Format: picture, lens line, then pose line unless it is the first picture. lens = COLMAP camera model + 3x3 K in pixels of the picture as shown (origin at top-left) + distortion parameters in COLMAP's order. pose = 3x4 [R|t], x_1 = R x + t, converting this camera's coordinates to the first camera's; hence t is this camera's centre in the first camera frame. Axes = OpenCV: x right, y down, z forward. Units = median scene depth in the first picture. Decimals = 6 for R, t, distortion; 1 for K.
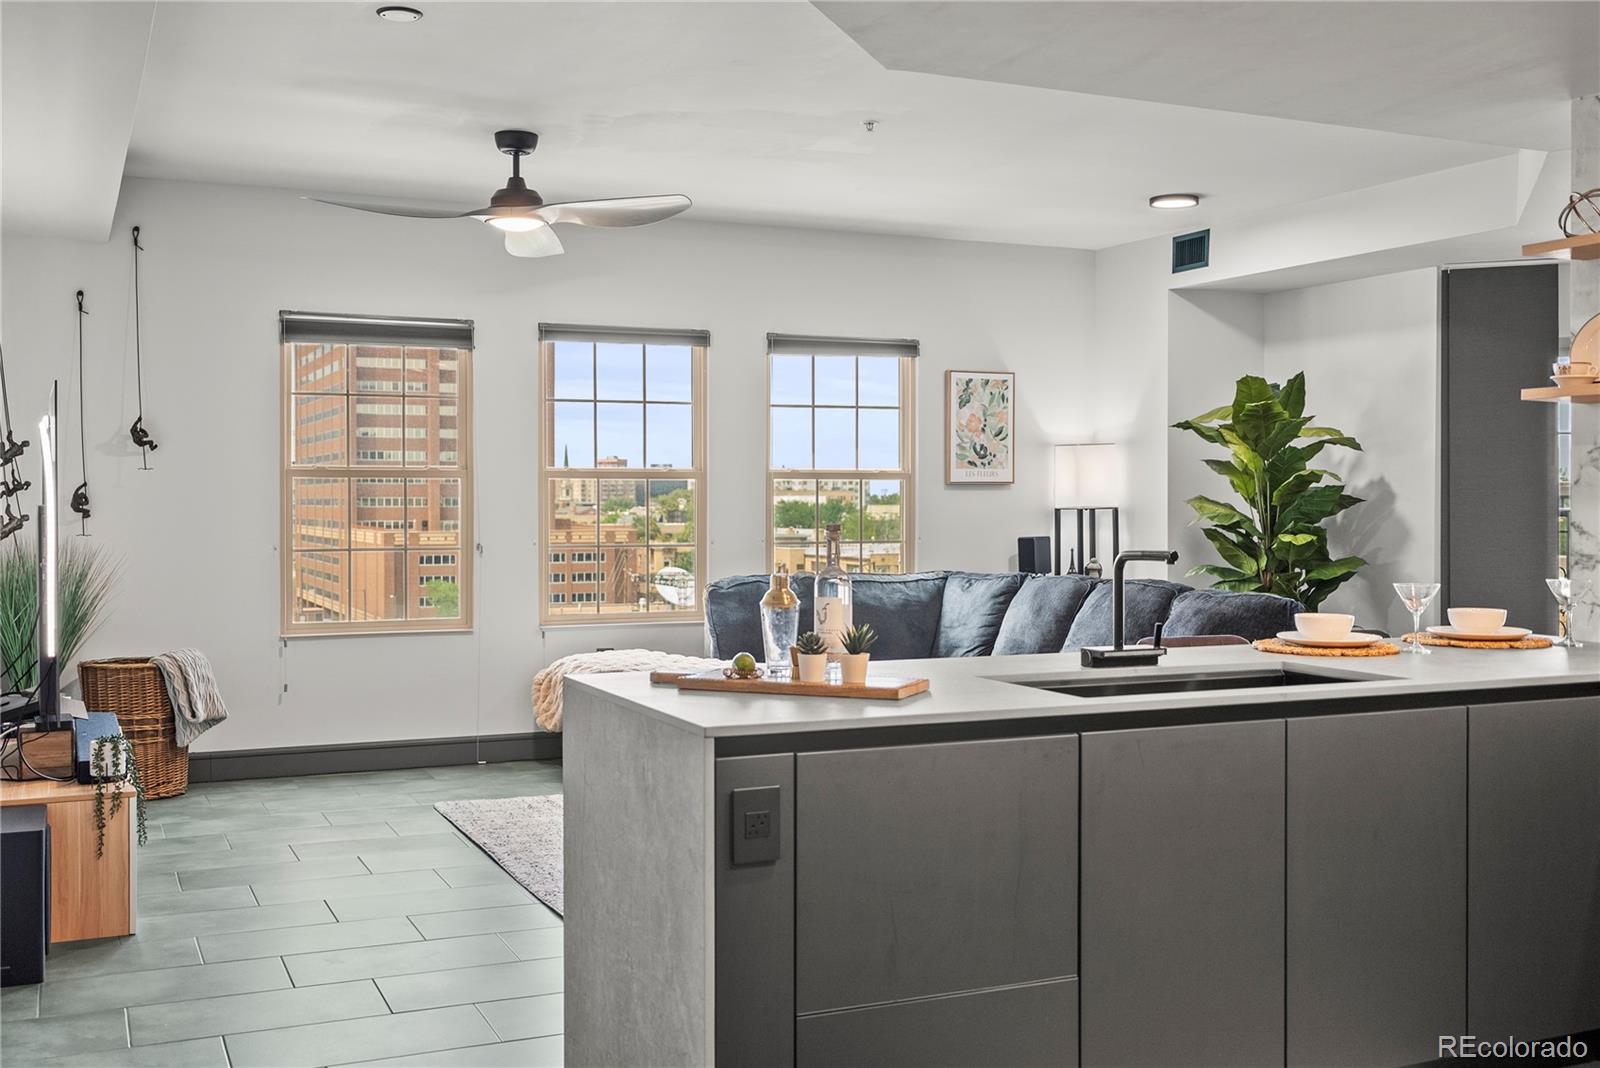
lens RADIAL K [[1615.4, 0, 802.6], [0, 1615.4, 488.4], [0, 0, 1]] dist [0.002246, -0.010249]
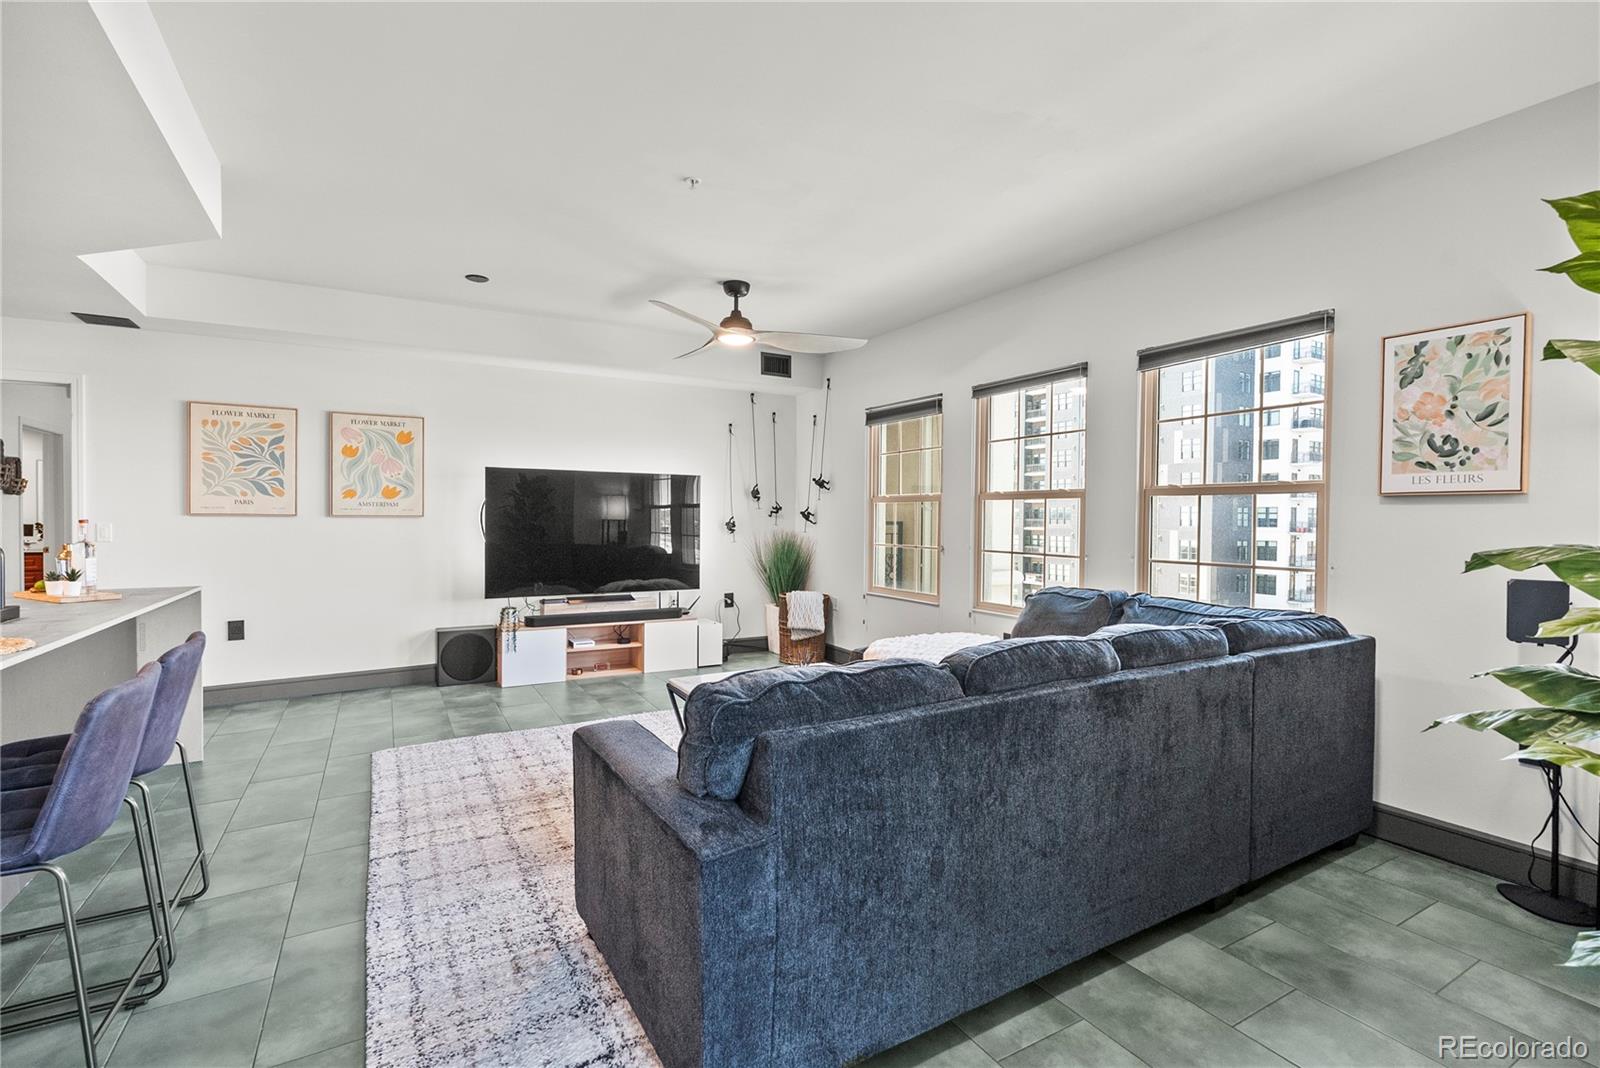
lens RADIAL K [[735.6, 0, 800.0], [0, 735.6, 534.0], [0, 0, 1]] dist [-0.002089, -0.000182]
pose [[0.089329, 0.024135, -0.995710, 0.430608], [-0.001006, 0.999708, 0.024142, 0.007267], [0.996002, -0.001155, 0.089328, 0.775094]]
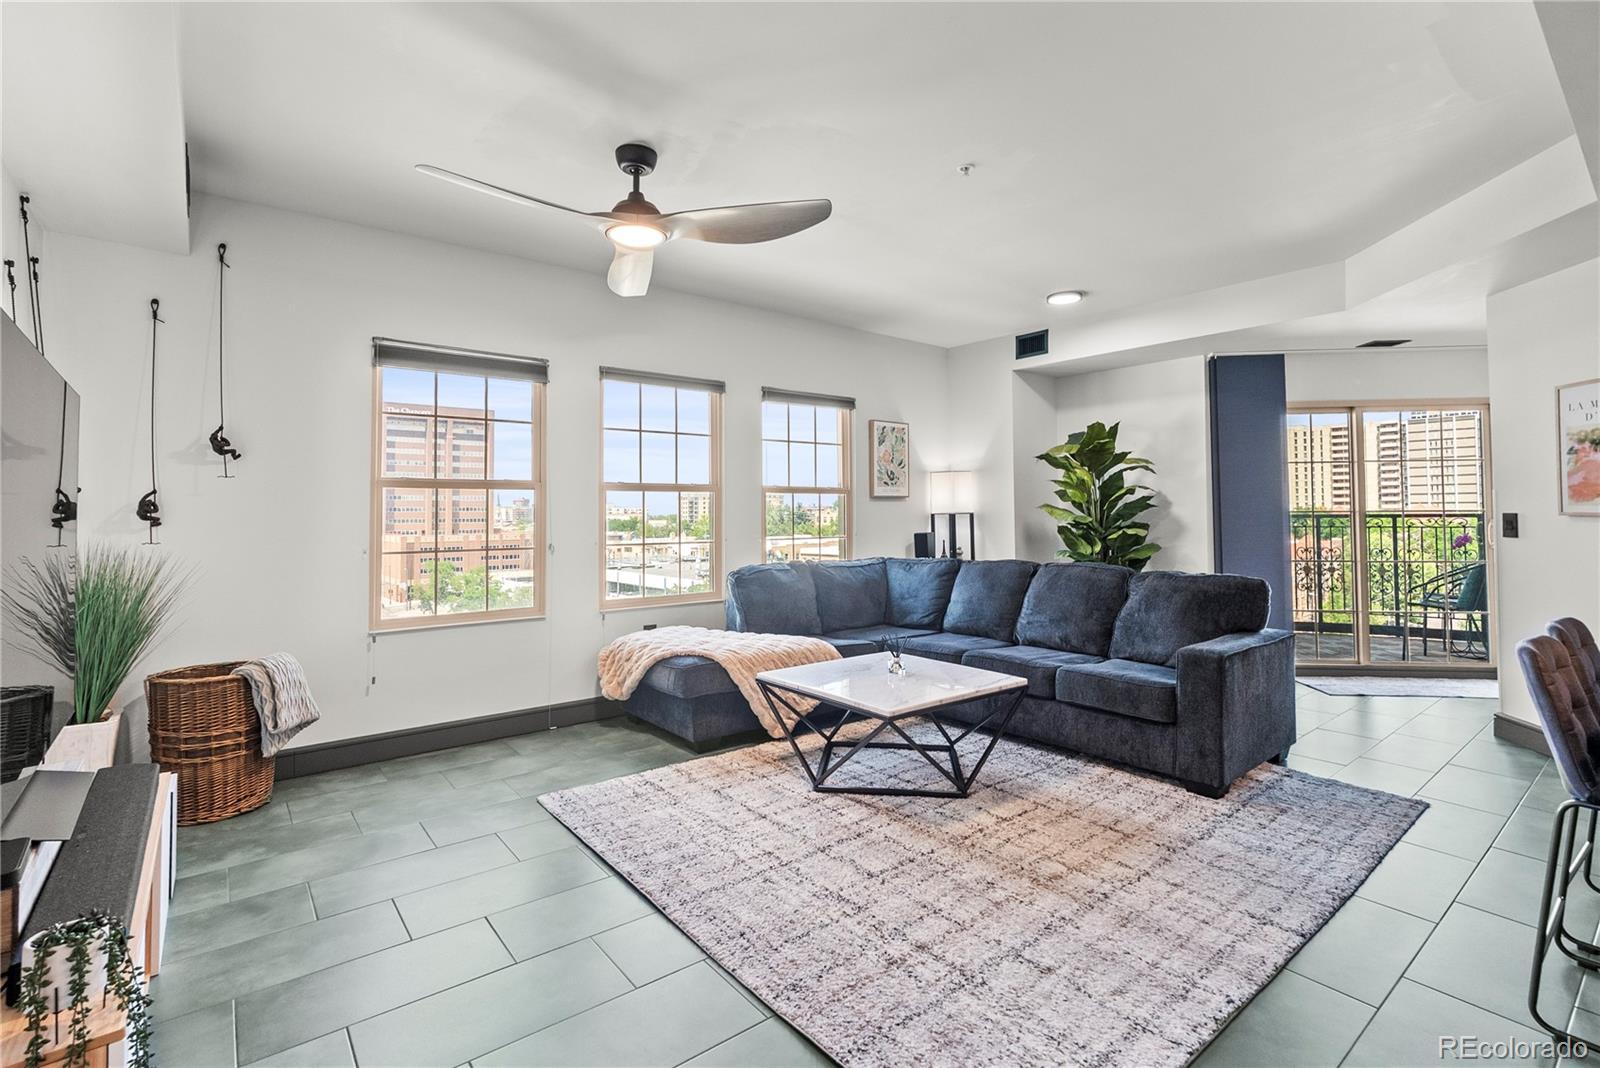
lens RADIAL K [[734.6, 0, 800.5], [0, 734.6, 503.0], [0, 0, 1]] dist [-0.009966, 0.000021]
pose [[0.969989, -0.001941, 0.243142, -0.146950], [0.004966, 0.999918, -0.011832, 0.010763], [-0.243099, 0.012684, 0.969919, 0.403756]]
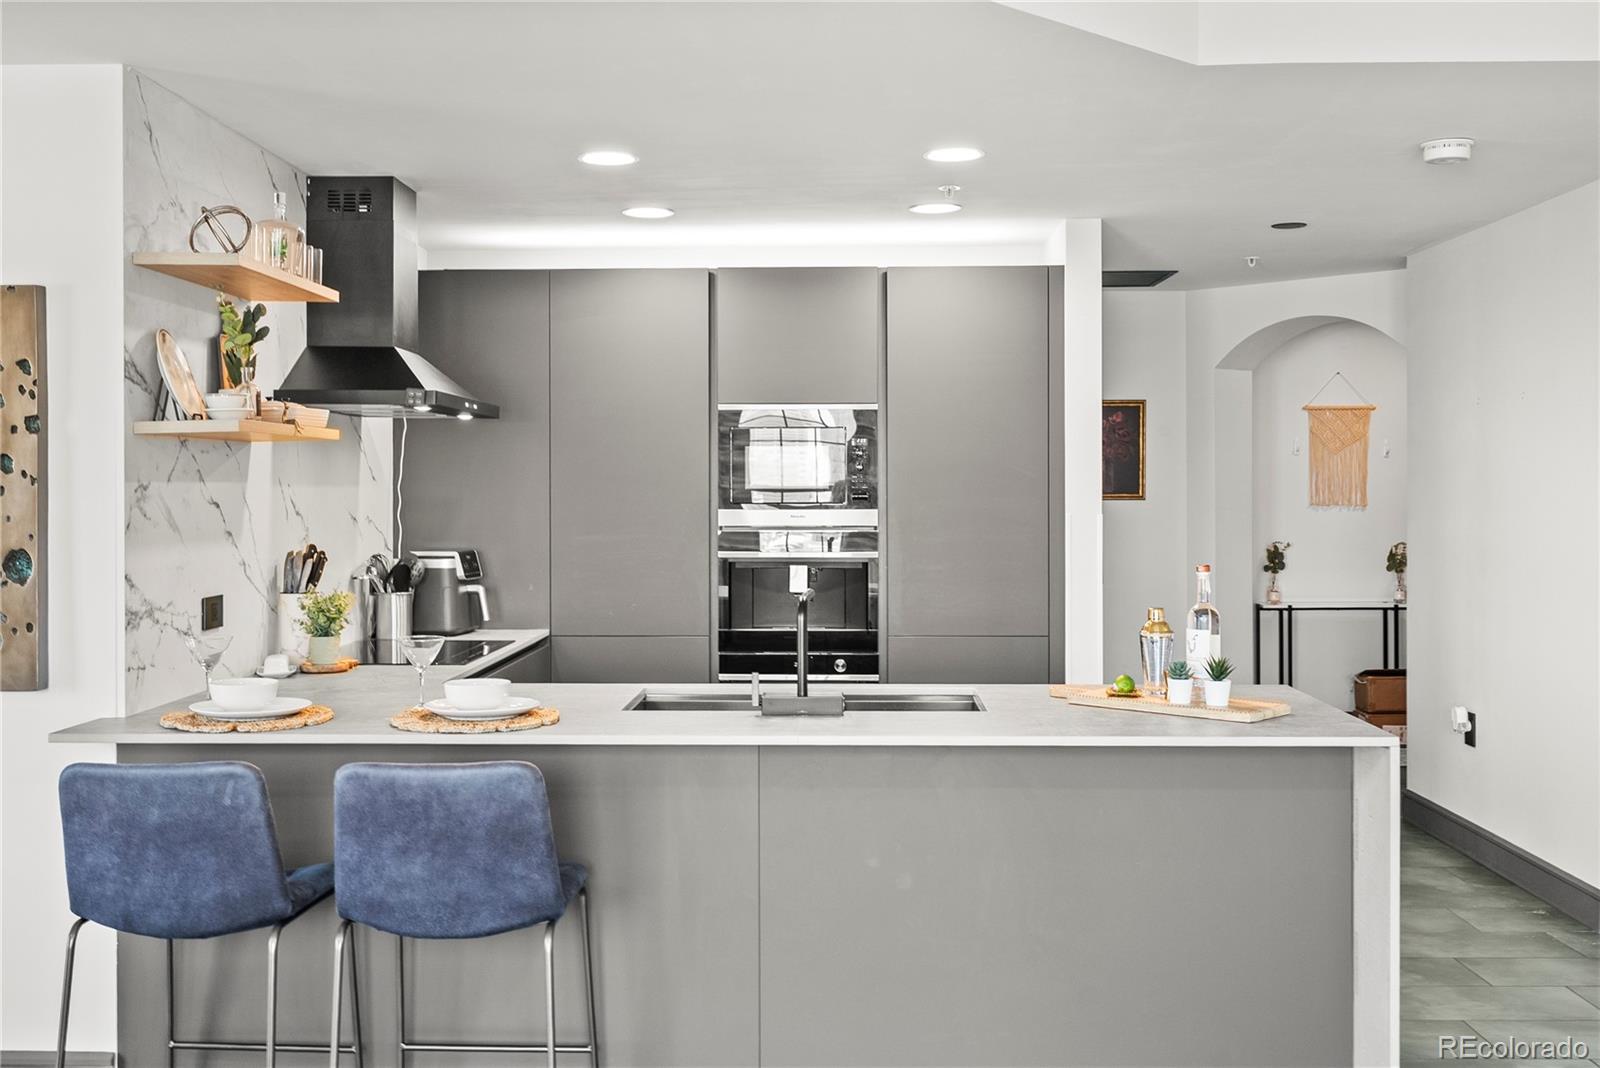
lens RADIAL K [[1647.2, 0, 798.1], [0, 1647.2, 491.4], [0, 0, 1]] dist [0.005223, -0.002310]
pose [[-0.895840, -0.003255, 0.444365, -0.116710], [-0.002186, 0.999993, 0.002919, -0.014060], [-0.444372, 0.001643, -0.895841, 0.892500]]
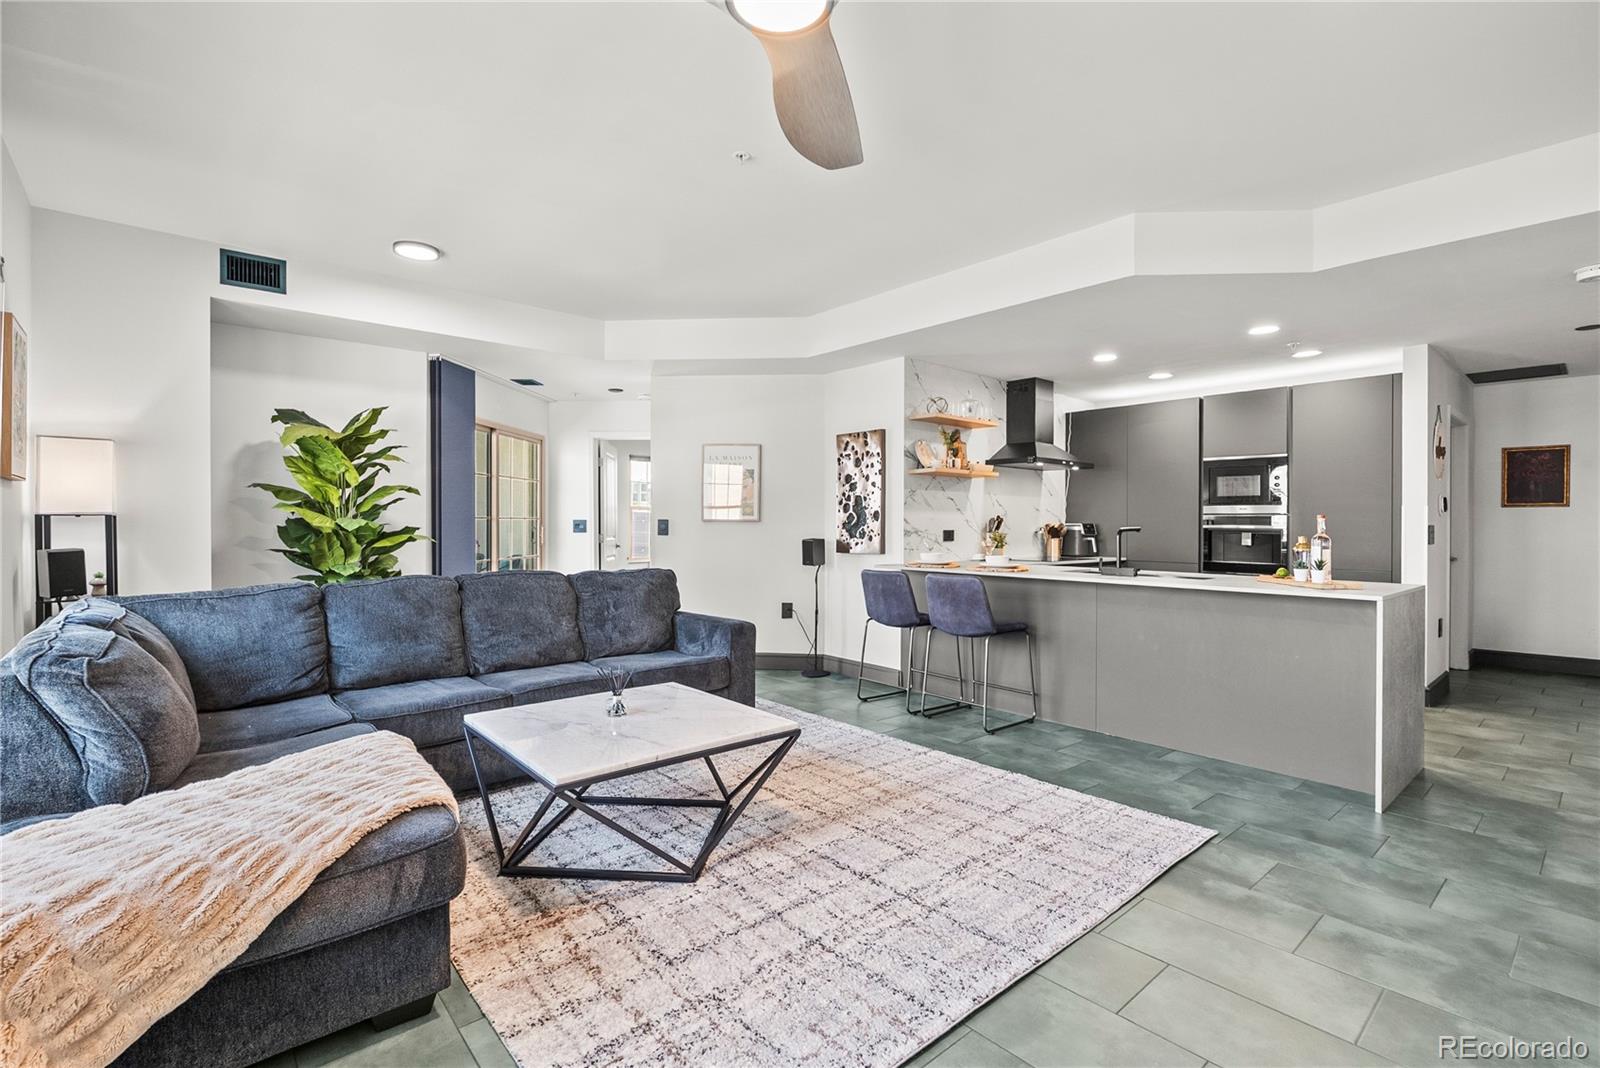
lens RADIAL K [[726.4, 0, 802.6], [0, 726.4, 529.5], [0, 0, 1]] dist [-0.004893, 0.000252]
pose [[-0.280791, -0.012872, 0.959683, -0.336080], [-0.008027, 0.999907, 0.011063, 0.014912], [-0.959735, -0.004597, -0.280868, 0.826582]]
